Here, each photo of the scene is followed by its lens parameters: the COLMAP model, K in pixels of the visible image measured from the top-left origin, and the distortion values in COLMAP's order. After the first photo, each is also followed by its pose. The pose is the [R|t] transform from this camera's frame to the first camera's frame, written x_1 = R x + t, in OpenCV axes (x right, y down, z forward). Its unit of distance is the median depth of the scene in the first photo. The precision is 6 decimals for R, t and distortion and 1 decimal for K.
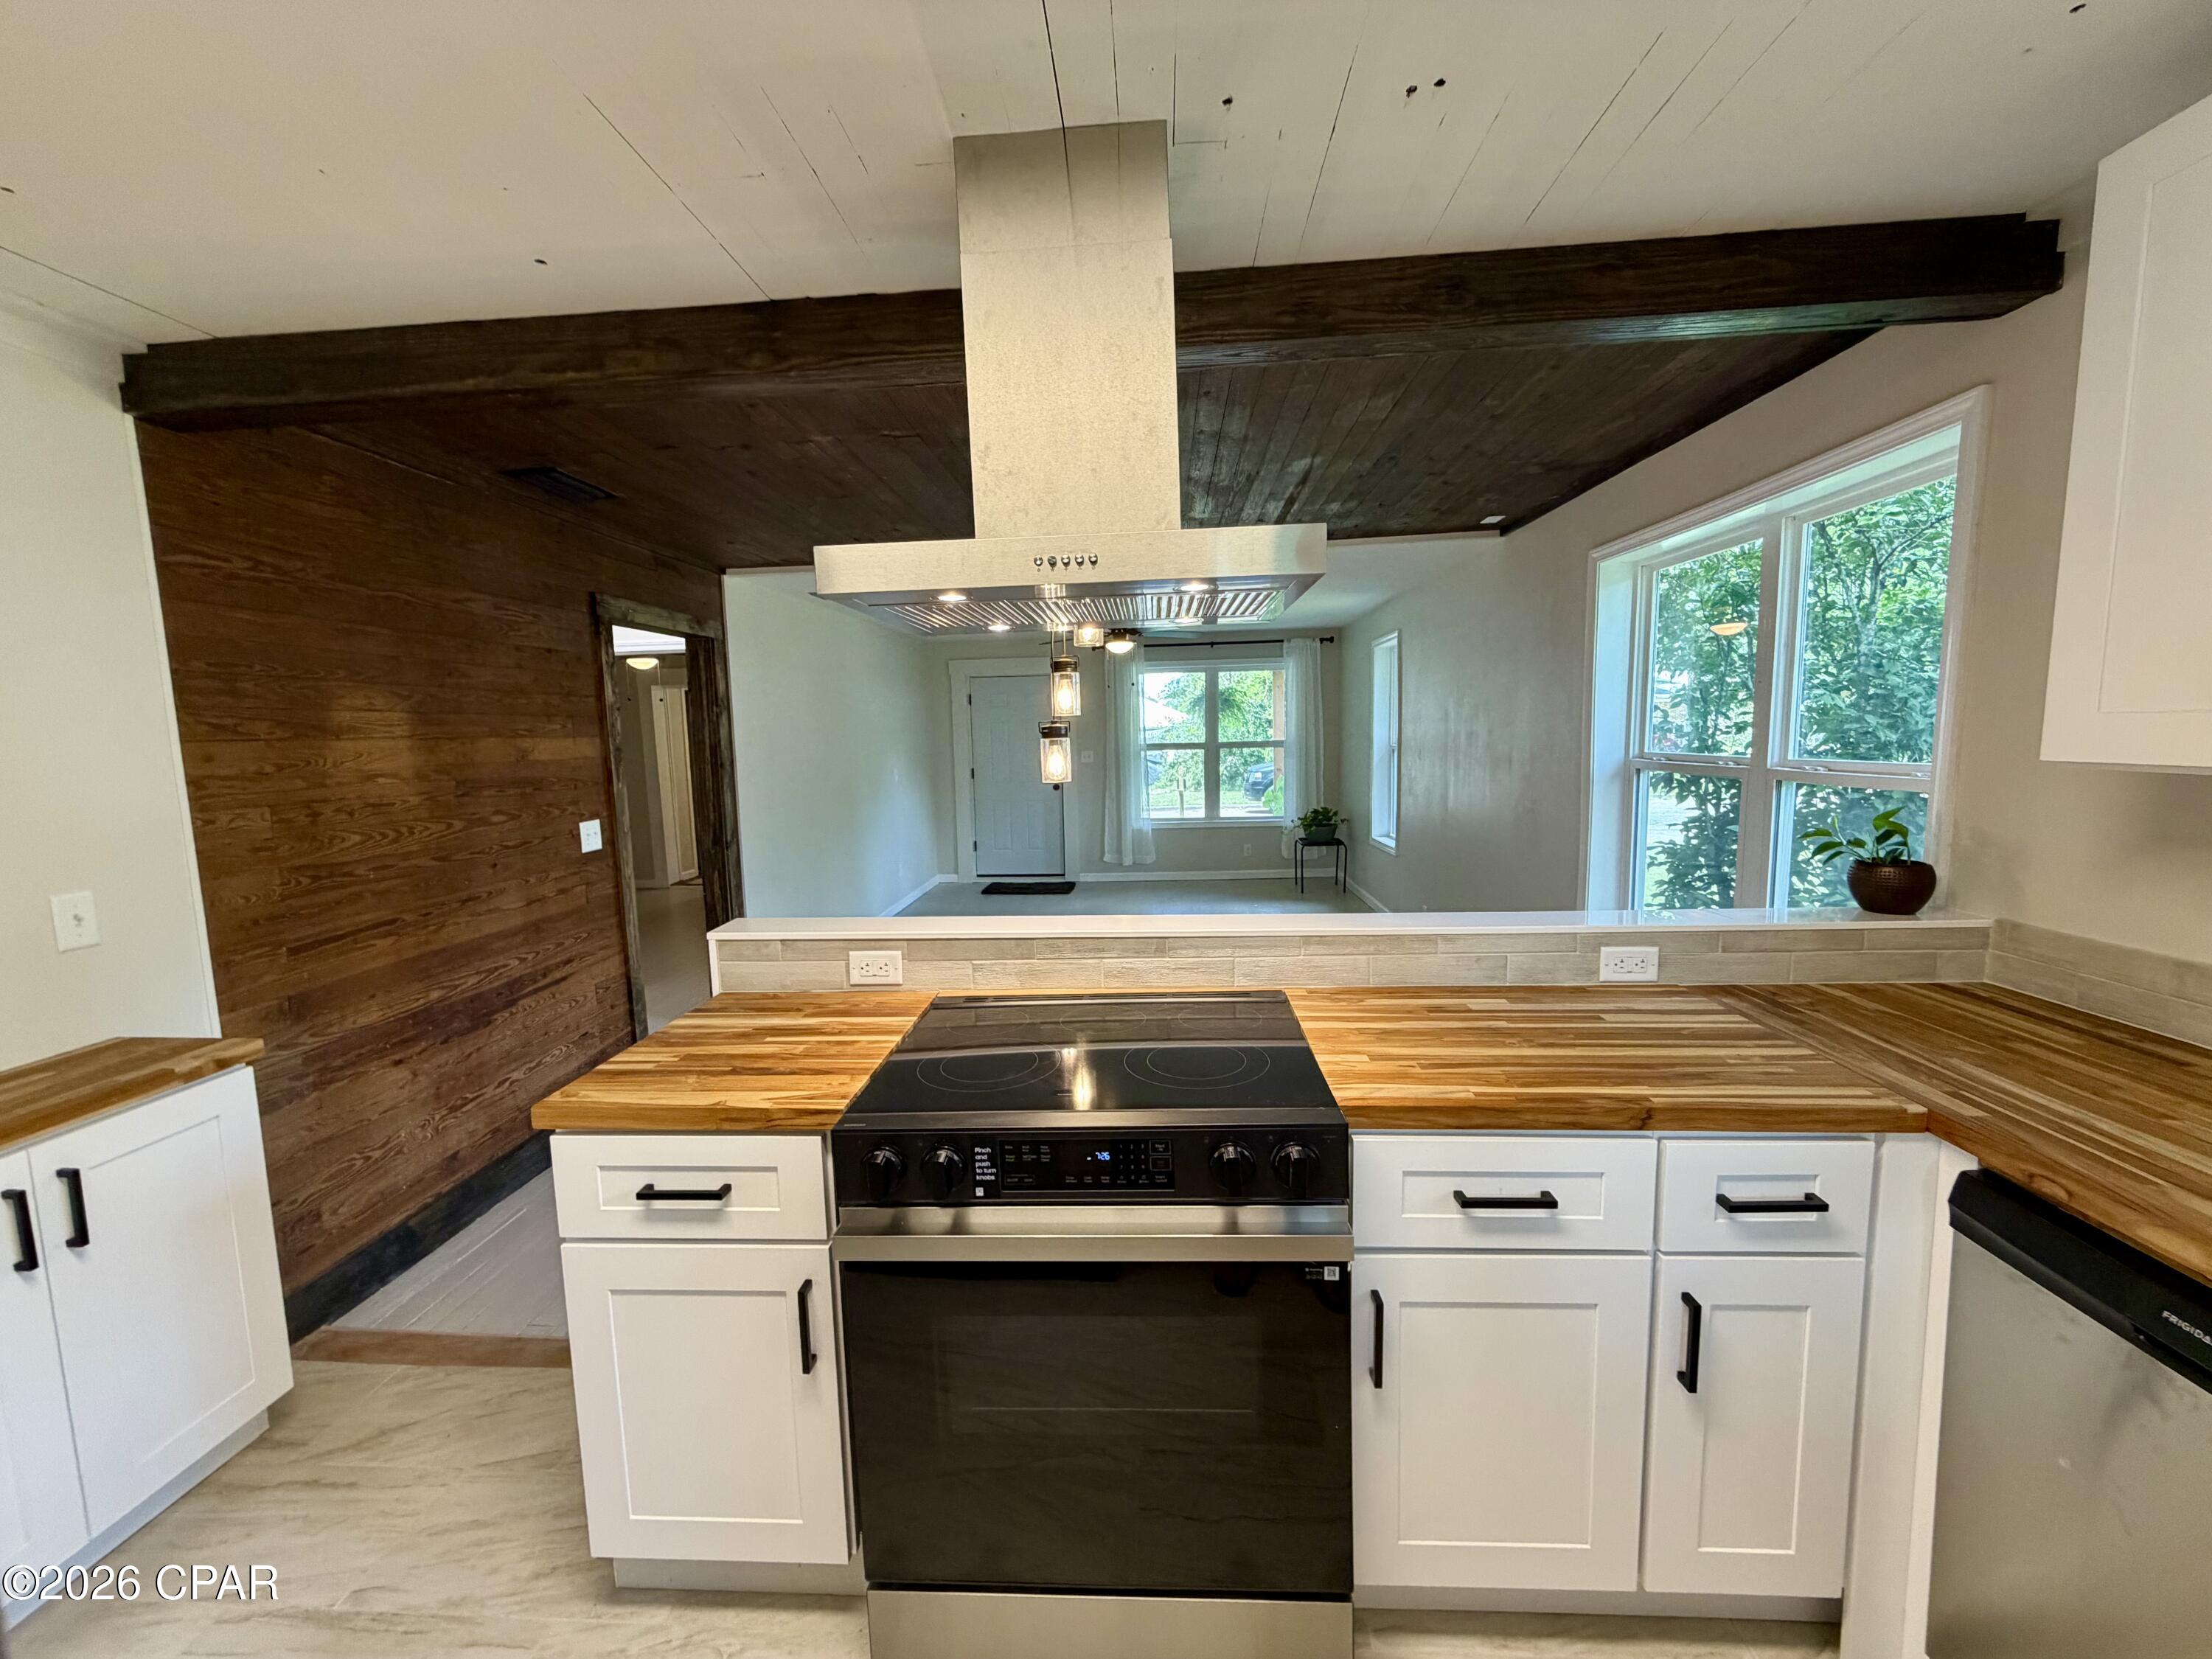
lens RADIAL K [[885.3, 0, 1104.8], [0, 885.3, 828.7], [0, 0, 1]] dist [0.000173, -0.001076]
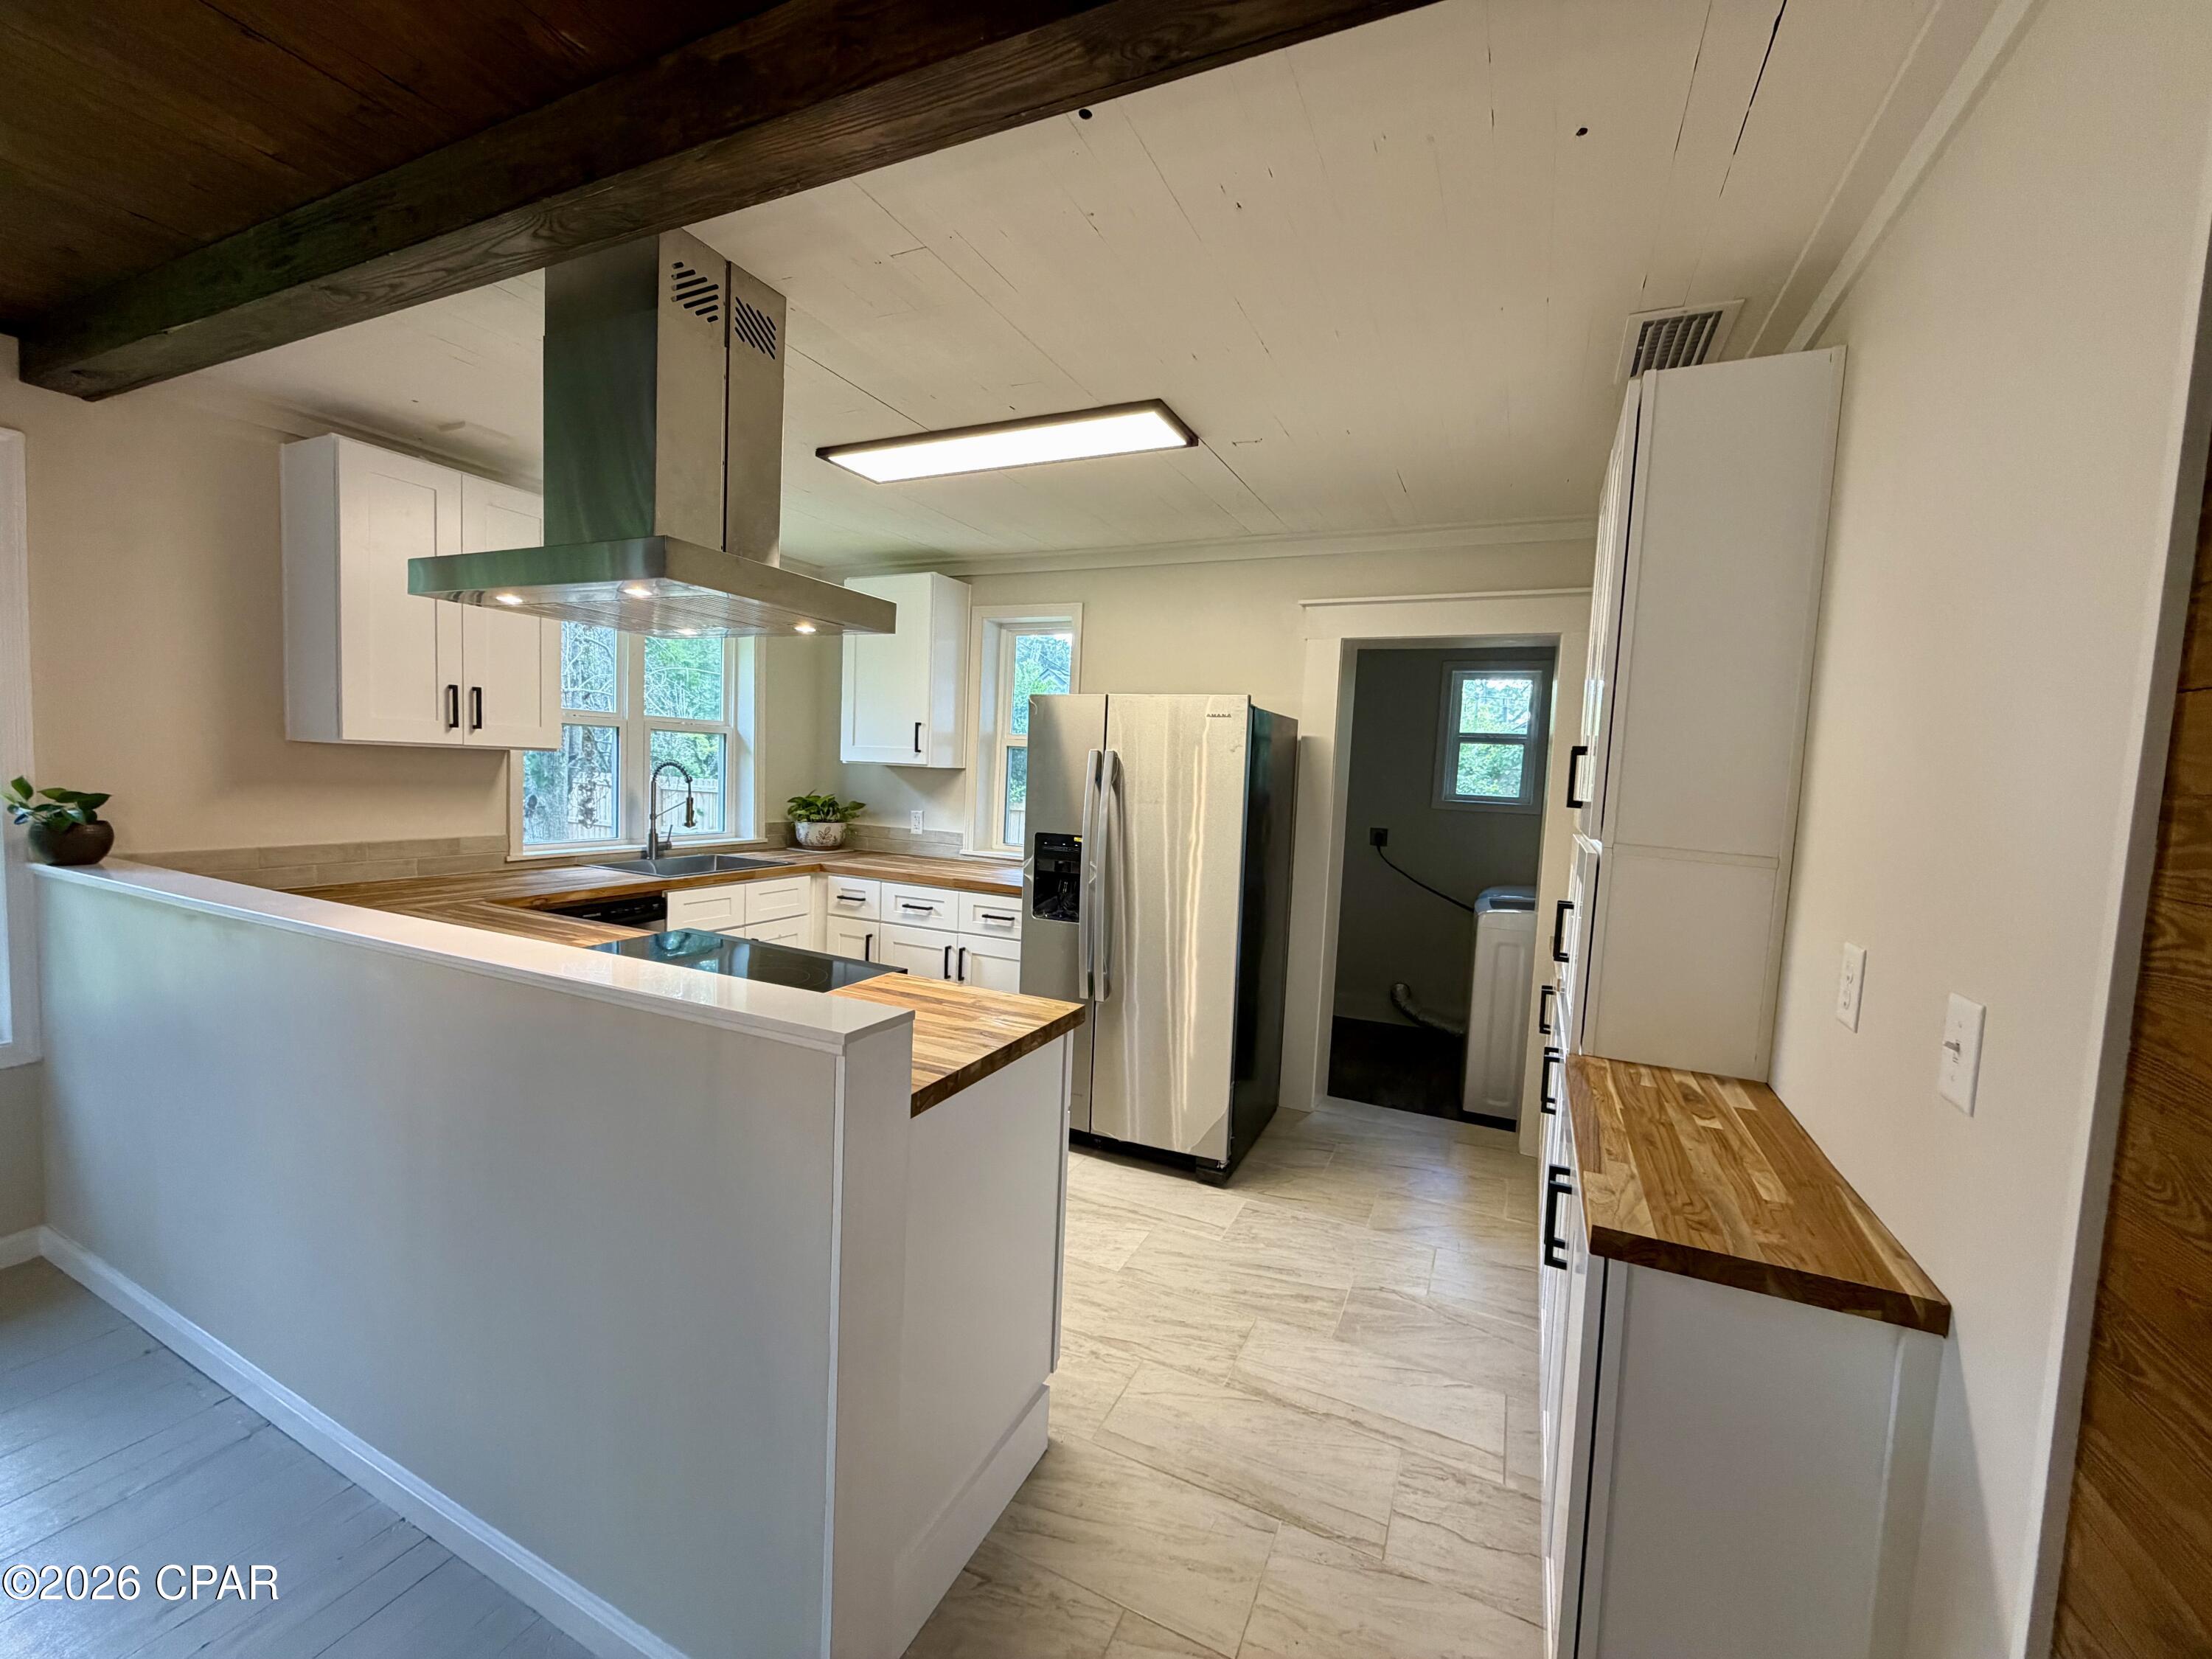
lens RADIAL K [[885.3, 0, 1099.6], [0, 885.3, 832.8], [0, 0, 1]] dist [0.000173, -0.001076]
pose [[-0.927940, -0.043057, 0.370235, -0.824126], [0.021985, 0.985253, 0.169685, -0.119605], [-0.372081, 0.165597, -0.913309, 1.552467]]
